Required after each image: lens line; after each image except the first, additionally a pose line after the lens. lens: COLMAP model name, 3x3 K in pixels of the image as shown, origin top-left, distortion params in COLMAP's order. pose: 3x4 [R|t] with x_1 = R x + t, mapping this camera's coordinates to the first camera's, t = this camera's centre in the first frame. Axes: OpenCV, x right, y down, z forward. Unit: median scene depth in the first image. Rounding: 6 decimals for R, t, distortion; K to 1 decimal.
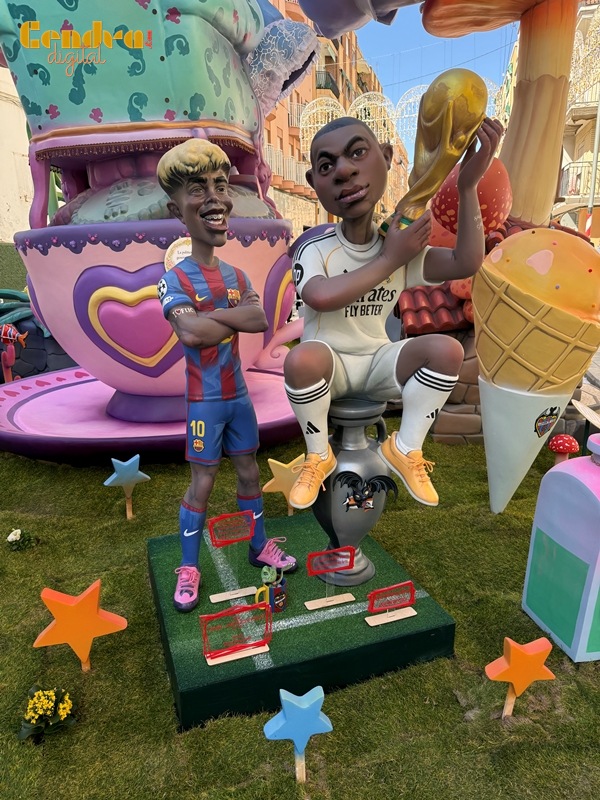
lens RADIAL K [[556.6, 0, 293.7], [0, 556.6, 405.6], [0, 0, 1]] dist [0.057706, -0.077617]
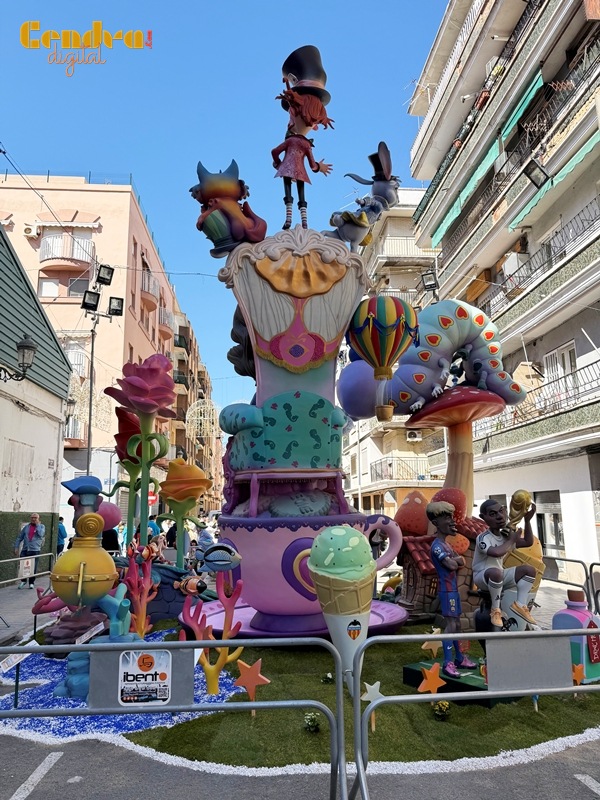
lens RADIAL K [[556.6, 0, 300.3], [0, 556.6, 399.8], [0, 0, 1]] dist [0.057706, -0.077617]
pose [[0.938048, 0.086210, 0.335611, -1.747914], [0.074094, 0.896249, -0.437320, 0.279733], [-0.338492, 0.435093, 0.834336, -1.369651]]
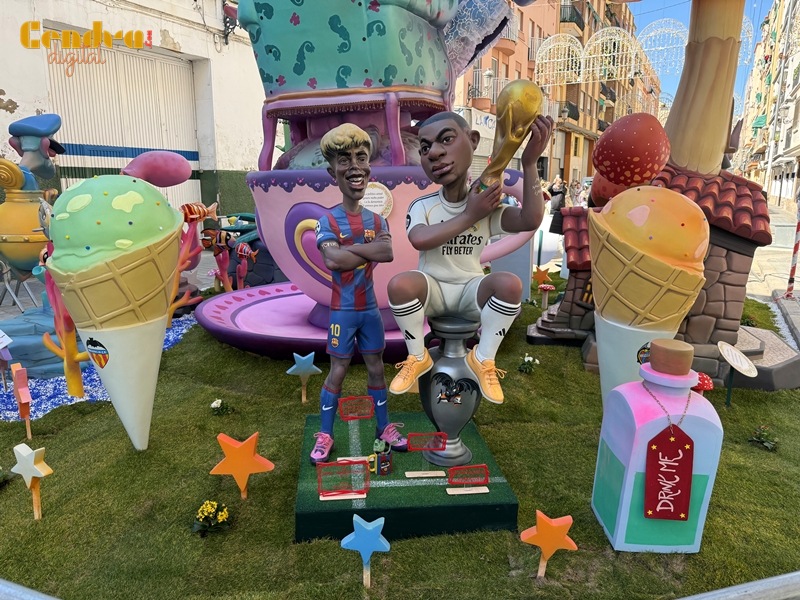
lens RADIAL K [[556.6, 0, 399.2], [0, 556.6, 303.8], [0, 0, 1]] dist [0.057706, -0.077617]
pose [[0.973210, 0.071660, -0.218467, 0.252447], [-0.081746, 0.995948, -0.037473, 0.014152], [0.214896, 0.054328, 0.975125, -0.272433]]
